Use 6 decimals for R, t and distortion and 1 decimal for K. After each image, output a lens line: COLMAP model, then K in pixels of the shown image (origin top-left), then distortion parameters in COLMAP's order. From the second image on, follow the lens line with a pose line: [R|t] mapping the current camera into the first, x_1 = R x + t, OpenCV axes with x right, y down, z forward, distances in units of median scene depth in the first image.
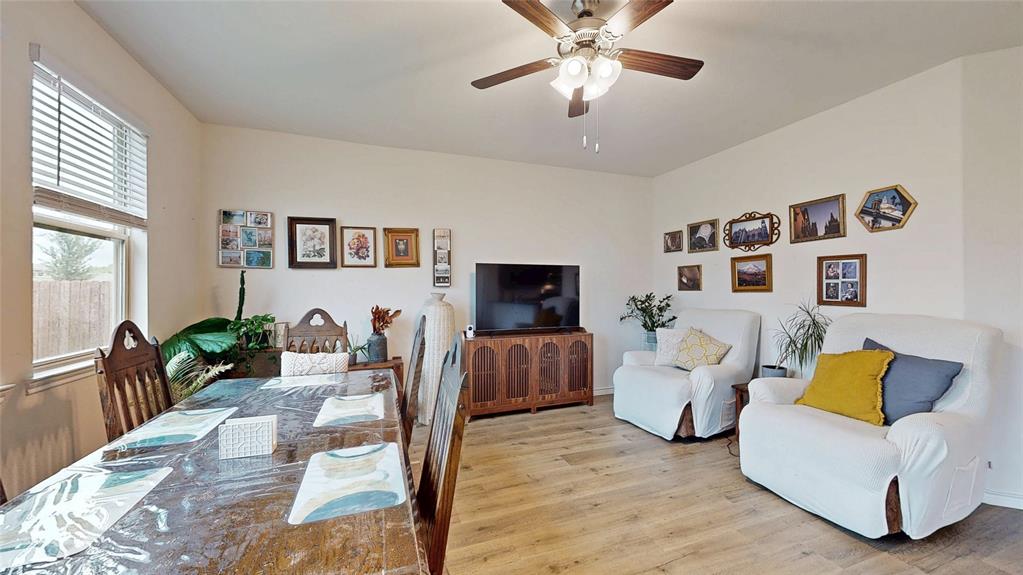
lens RADIAL K [[374.7, 0, 511.5], [0, 374.7, 287.5], [0, 0, 1]] dist [0.000075, 0.000289]
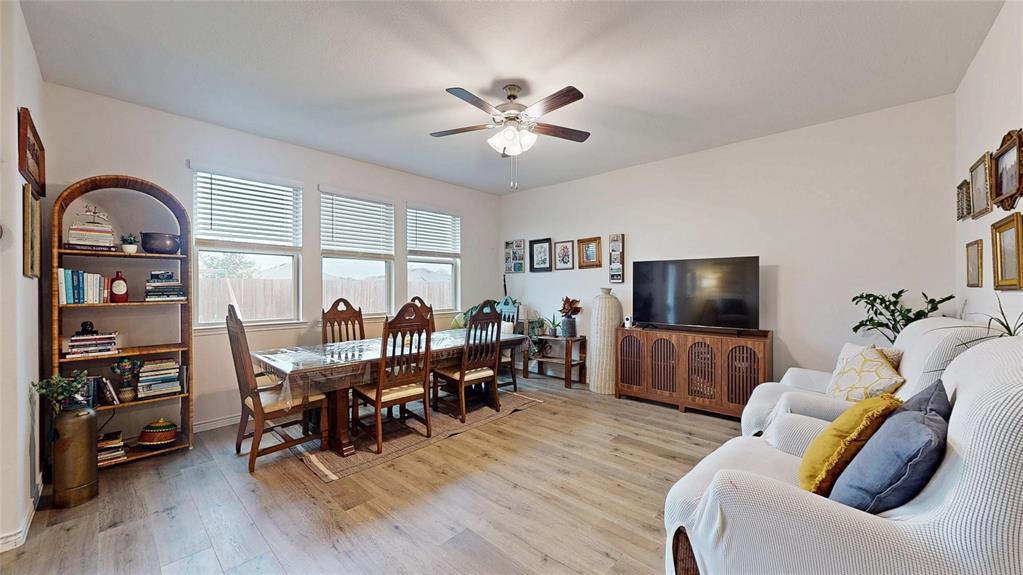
lens RADIAL K [[374.7, 0, 511.5], [0, 374.7, 287.5], [0, 0, 1]] dist [0.000075, 0.000289]
pose [[0.459871, 0.003828, -0.887977, 0.787624], [0.001928, 0.999984, 0.005309, 0.006195], [0.887983, -0.004154, 0.459857, 0.172613]]
